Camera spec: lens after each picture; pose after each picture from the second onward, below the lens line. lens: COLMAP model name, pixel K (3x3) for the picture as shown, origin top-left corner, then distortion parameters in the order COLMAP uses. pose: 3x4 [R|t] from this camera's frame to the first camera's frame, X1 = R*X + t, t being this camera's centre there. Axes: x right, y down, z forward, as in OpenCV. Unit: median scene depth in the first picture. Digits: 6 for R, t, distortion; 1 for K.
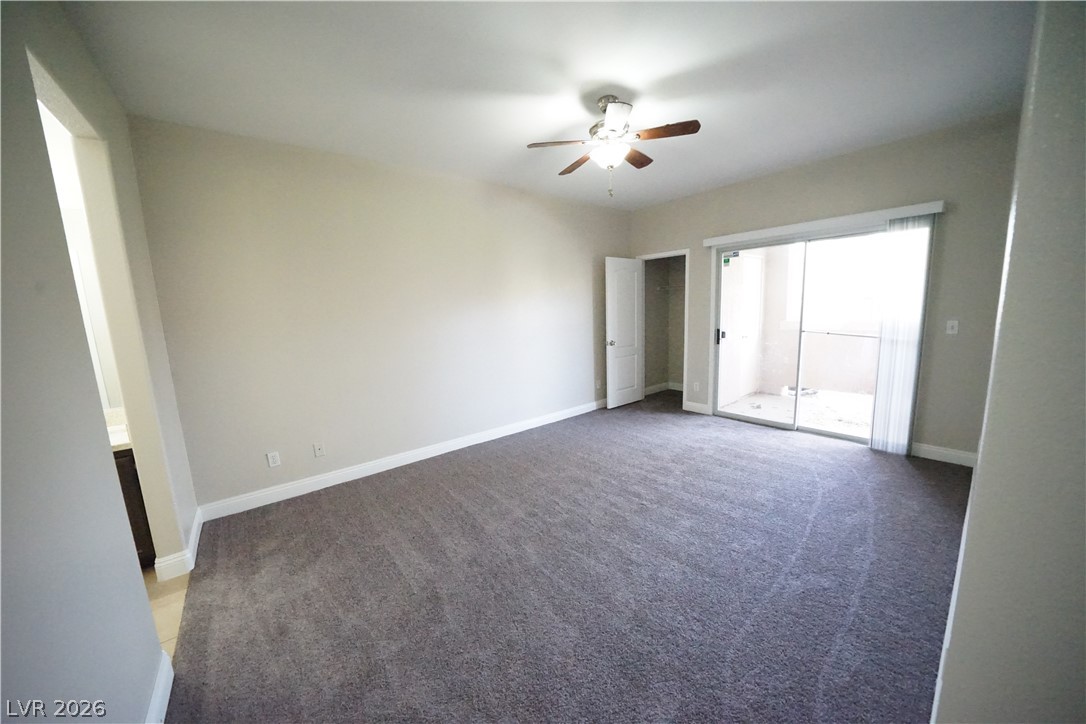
lens RADIAL K [[373.2, 0, 546.0], [0, 373.2, 365.0], [0, 0, 1]] dist [-0.028018, 0.002943]
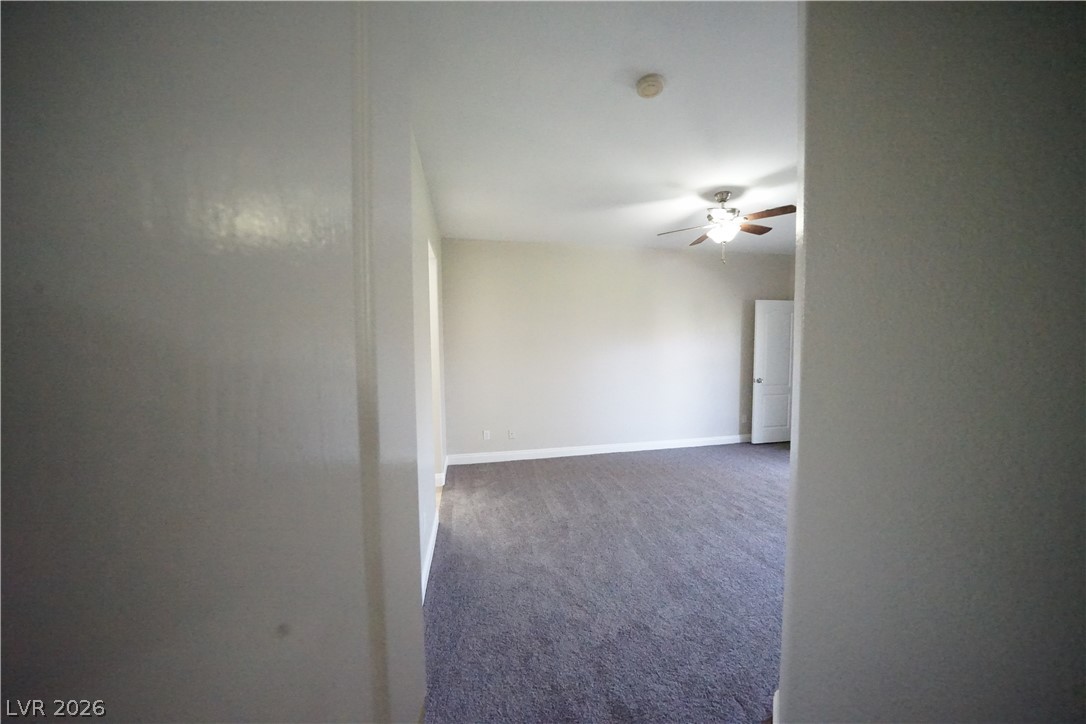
lens RADIAL K [[373.2, 0, 546.0], [0, 373.2, 365.0], [0, 0, 1]] dist [-0.028018, 0.002943]
pose [[0.887032, 0.057286, -0.458140, 0.243117], [-0.094750, 0.993740, -0.059195, 0.032126], [0.451881, 0.095917, 0.886907, -0.401138]]
